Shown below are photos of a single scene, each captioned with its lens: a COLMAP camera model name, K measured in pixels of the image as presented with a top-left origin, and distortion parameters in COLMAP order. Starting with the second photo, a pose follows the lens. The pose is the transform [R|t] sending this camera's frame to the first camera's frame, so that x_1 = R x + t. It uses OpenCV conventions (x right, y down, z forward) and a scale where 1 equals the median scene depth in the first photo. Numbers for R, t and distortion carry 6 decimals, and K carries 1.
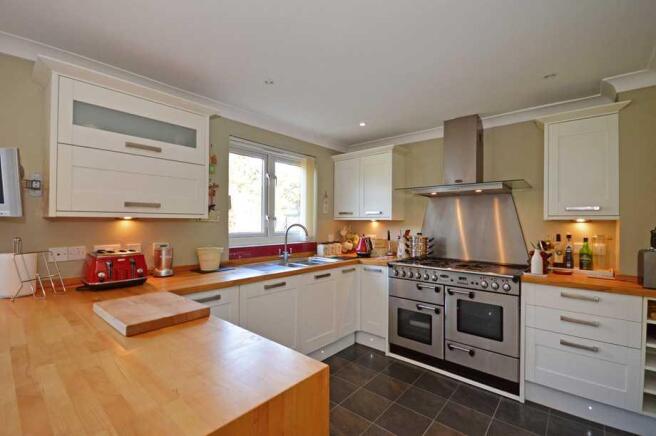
lens RADIAL K [[299.3, 0, 330.0], [0, 299.3, 218.5], [0, 0, 1]] dist [0.003862, 0.000330]
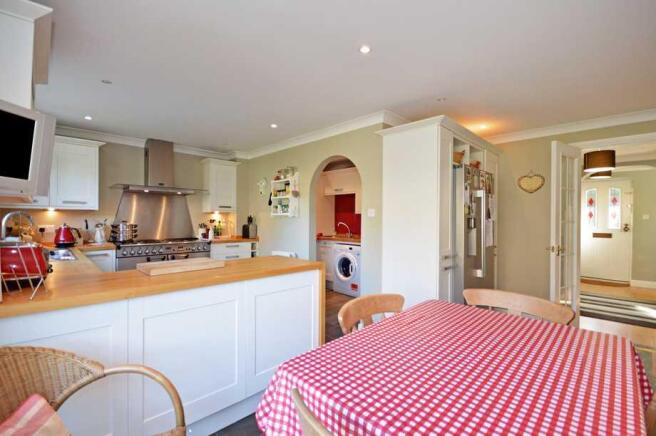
lens RADIAL K [[299.3, 0, 329.9], [0, 299.3, 218.5], [0, 0, 1]] dist [0.003862, 0.000330]
pose [[0.099281, 0.003166, 0.995054, -1.022965], [-0.021286, 0.999773, -0.001057, 0.023439], [-0.994832, -0.021076, 0.099326, 0.045112]]
